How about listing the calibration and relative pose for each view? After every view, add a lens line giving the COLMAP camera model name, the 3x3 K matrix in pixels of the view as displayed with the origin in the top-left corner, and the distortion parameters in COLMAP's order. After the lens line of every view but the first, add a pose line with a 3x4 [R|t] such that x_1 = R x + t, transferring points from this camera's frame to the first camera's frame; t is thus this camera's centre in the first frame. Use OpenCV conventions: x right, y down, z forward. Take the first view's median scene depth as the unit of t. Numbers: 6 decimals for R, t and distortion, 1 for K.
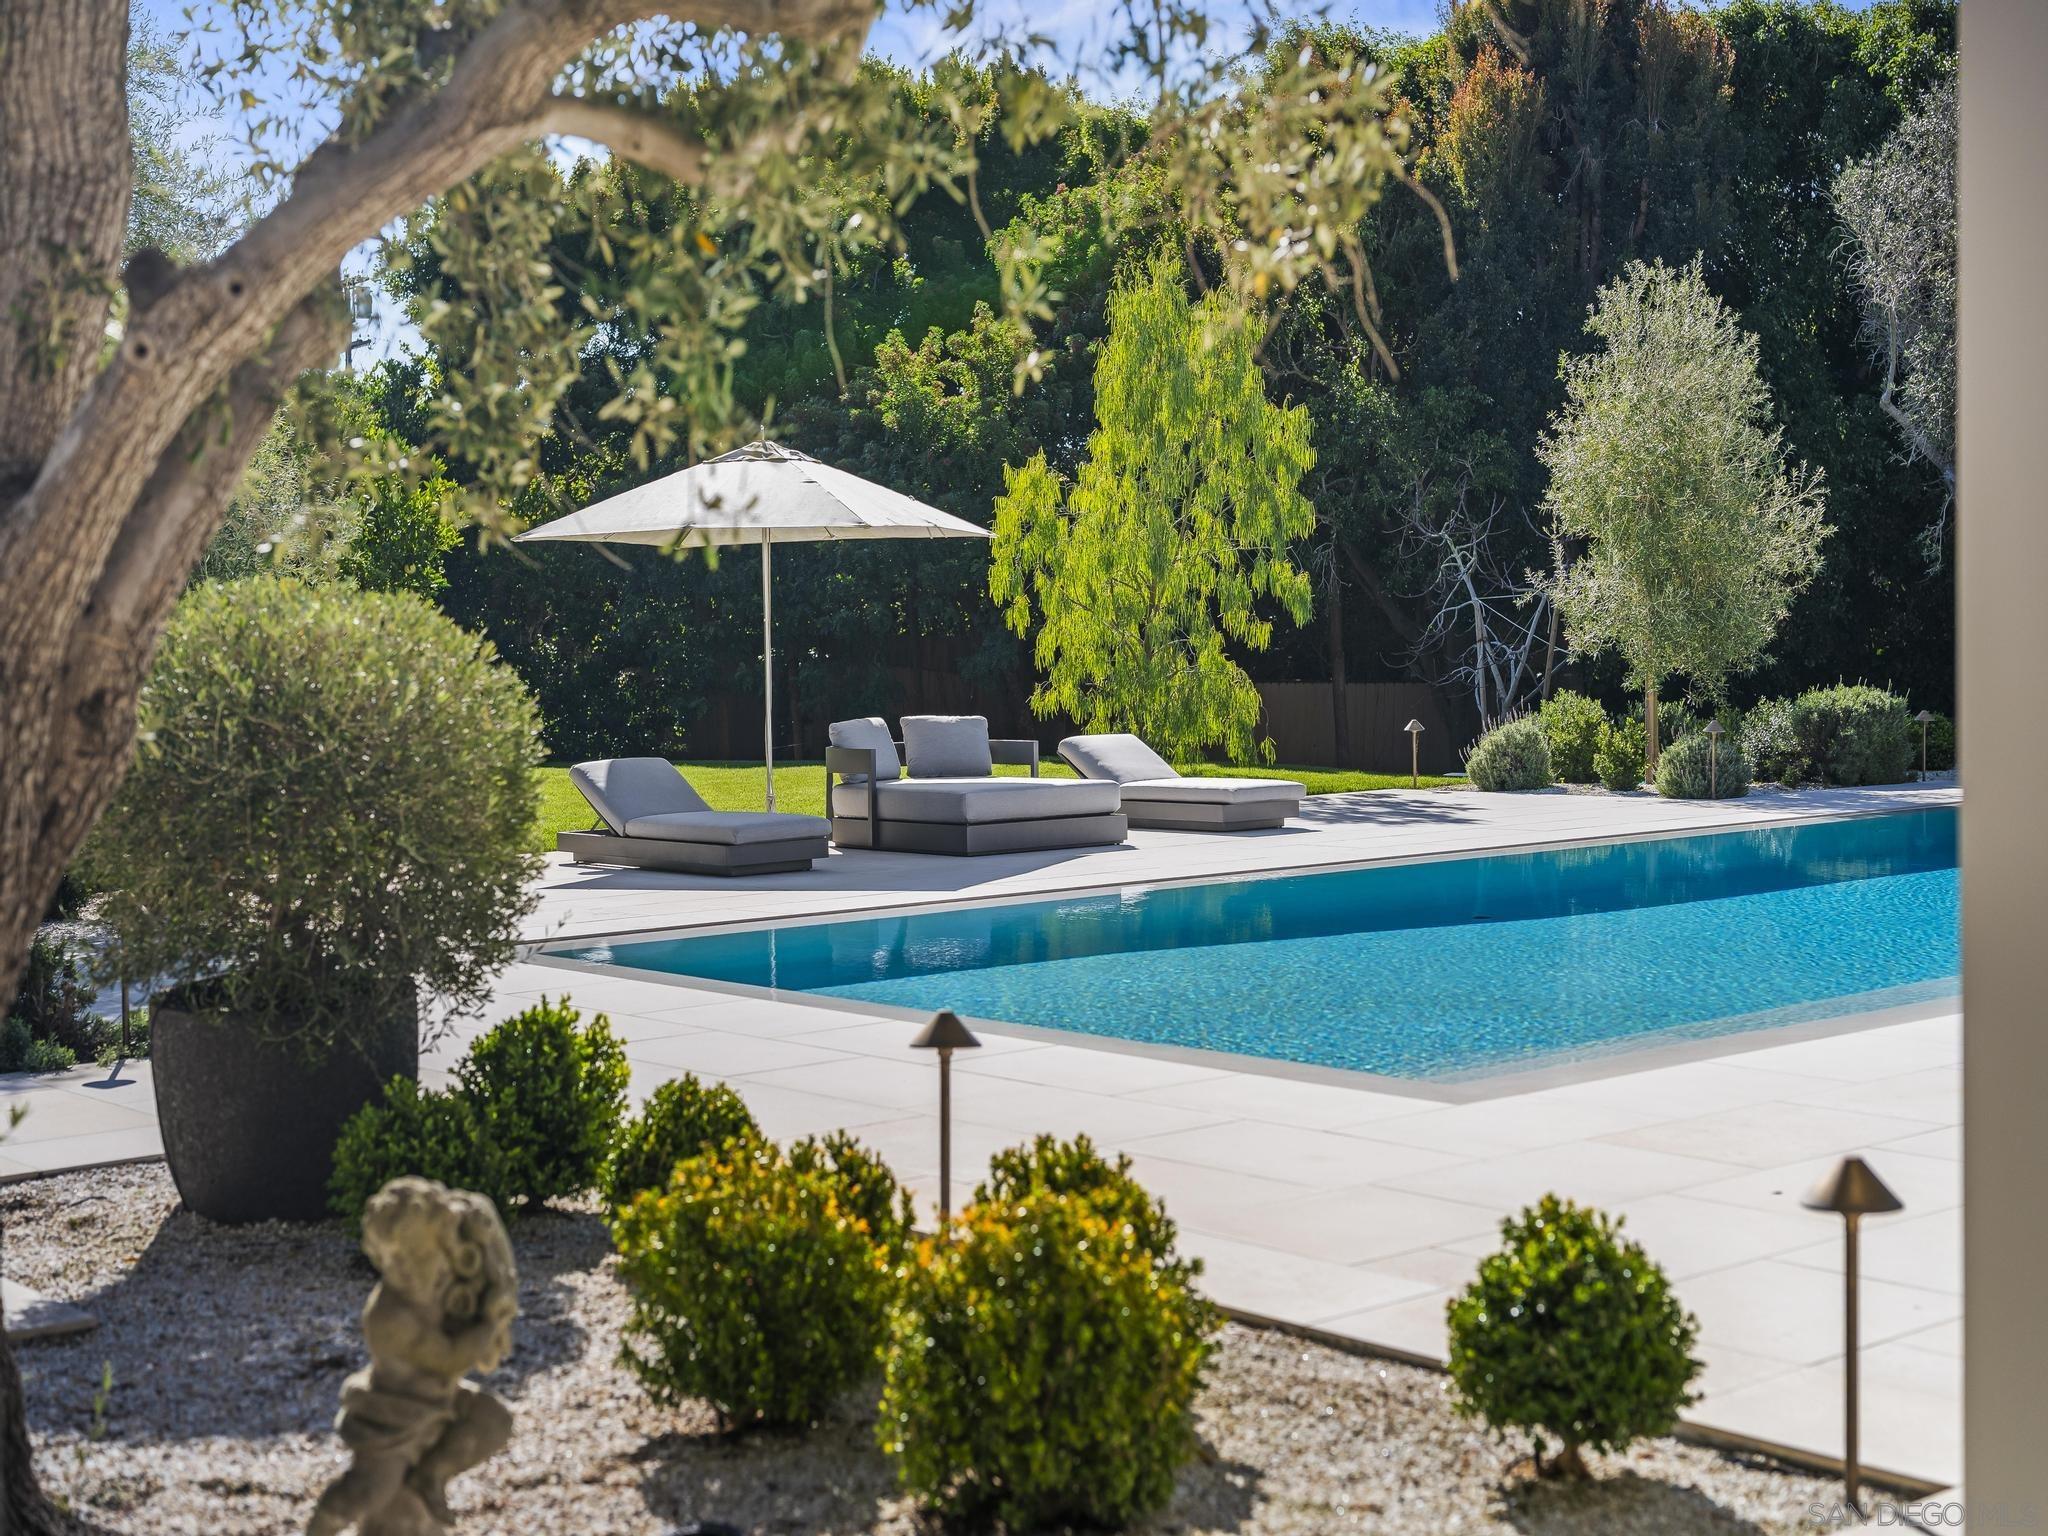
lens RADIAL K [[2866.4, 0, 1024.0], [0, 2866.4, 768.0], [0, 0, 1]] dist [-0.005712, 0.026423]
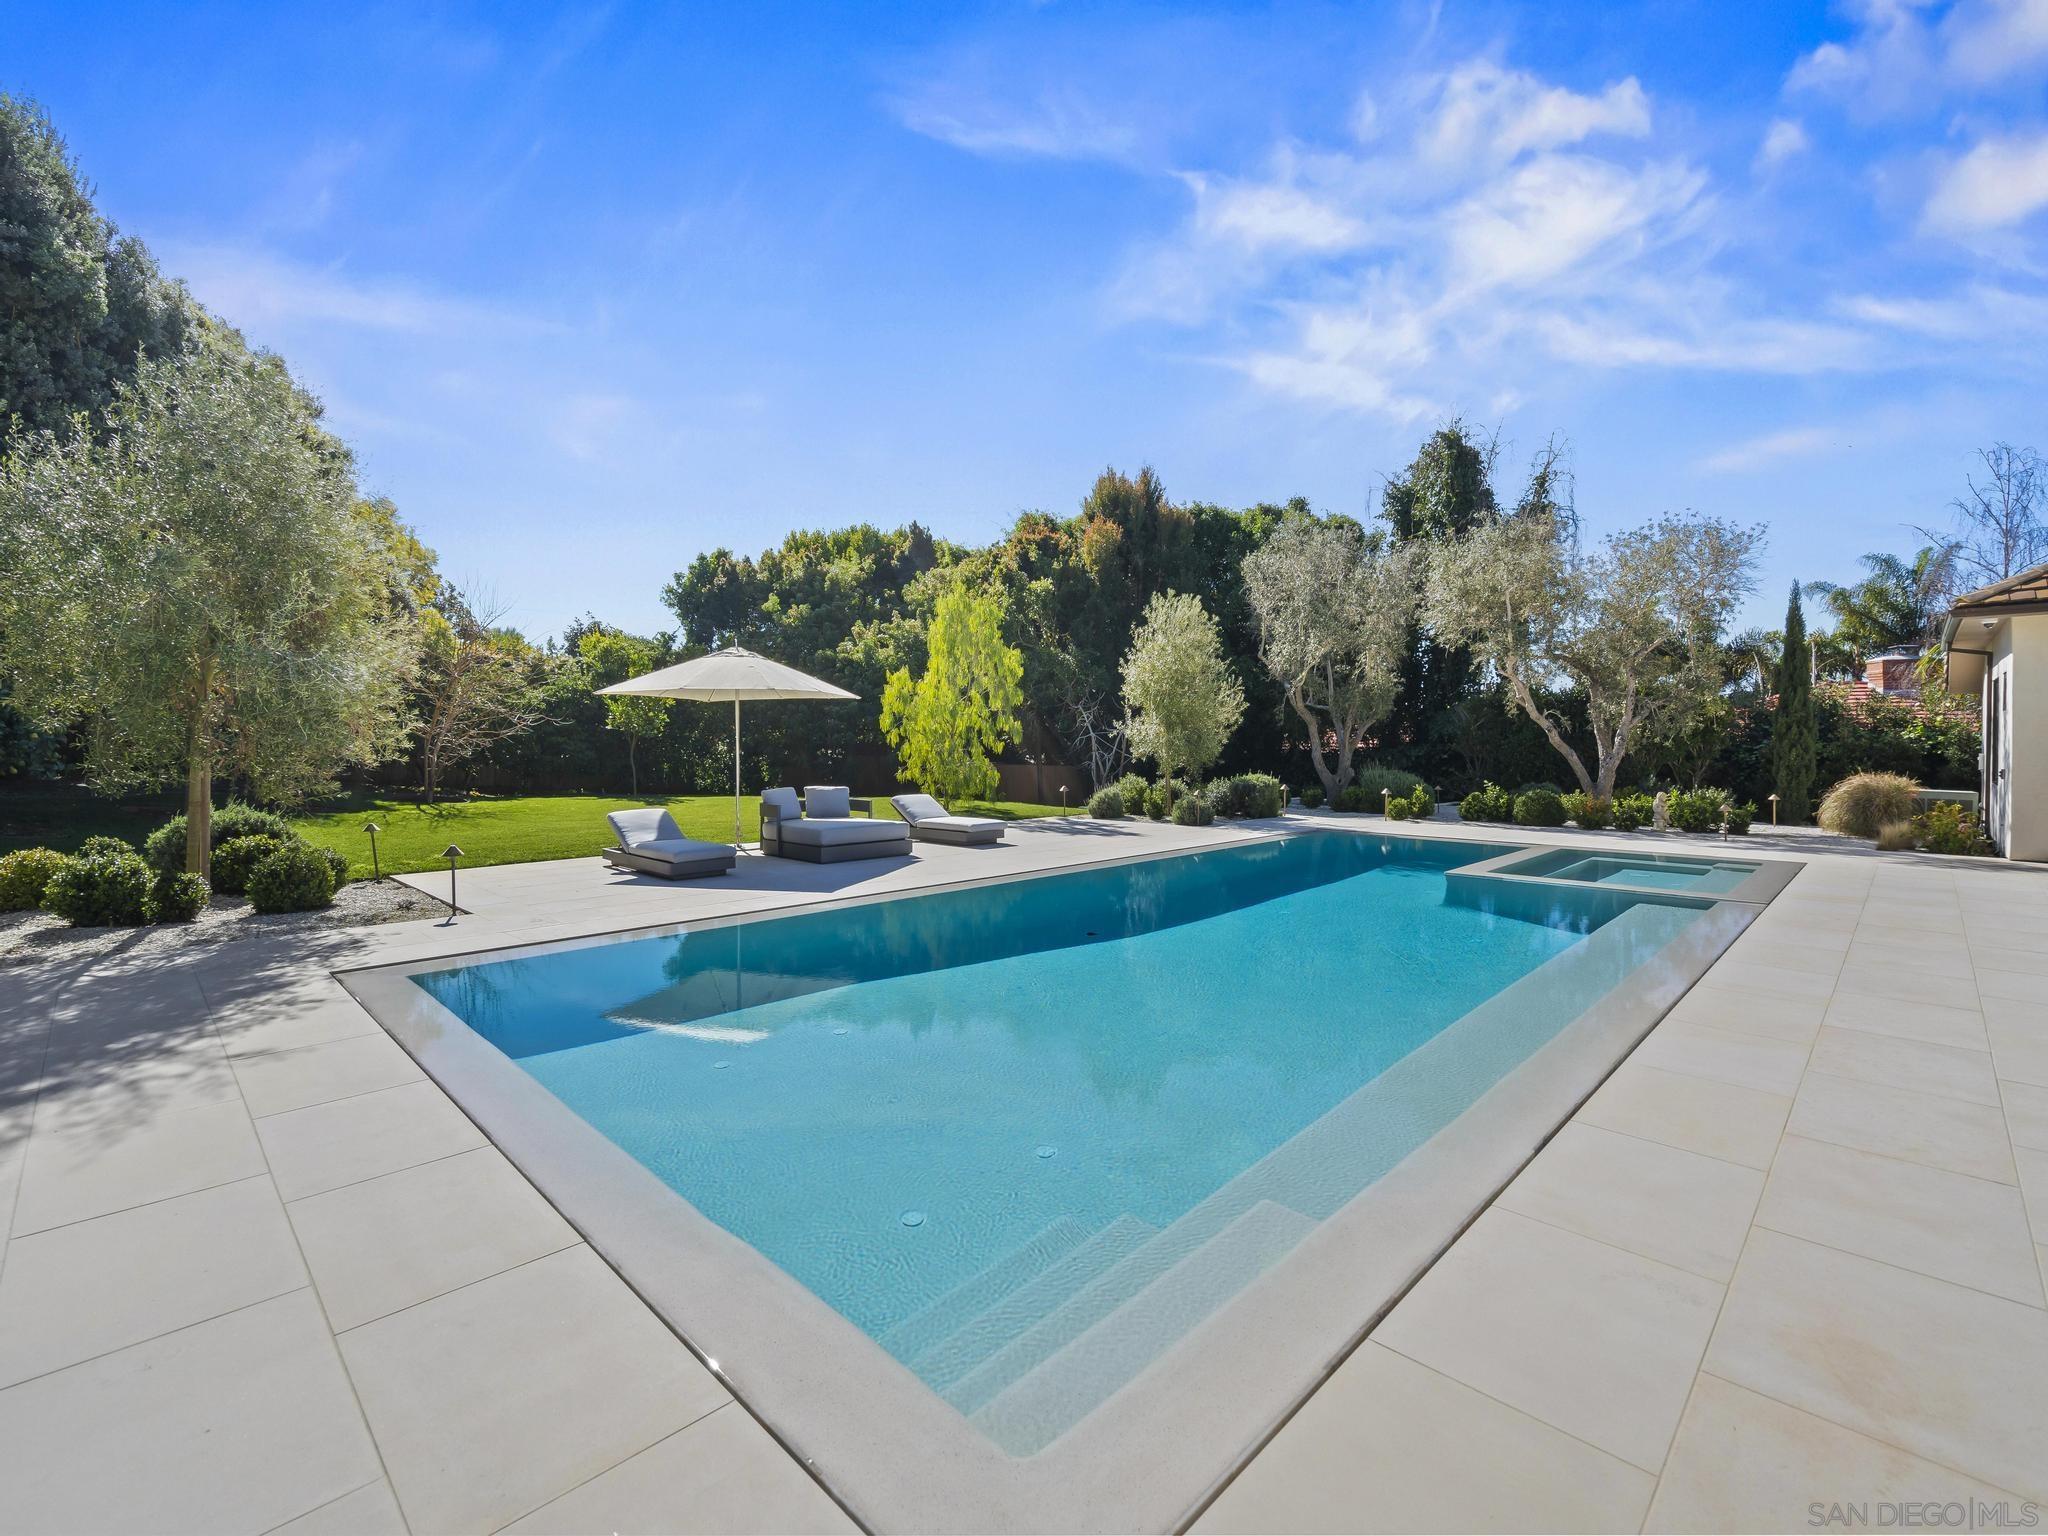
lens RADIAL K [[918.6, 0, 1018.1], [0, 918.6, 746.7], [0, 0, 1]] dist [-0.002866, 0.000401]
pose [[0.997134, 0.014803, 0.074188, 0.046466], [-0.011470, 0.998914, -0.045164, -0.014773], [-0.074776, 0.044184, 0.996221, 0.285413]]
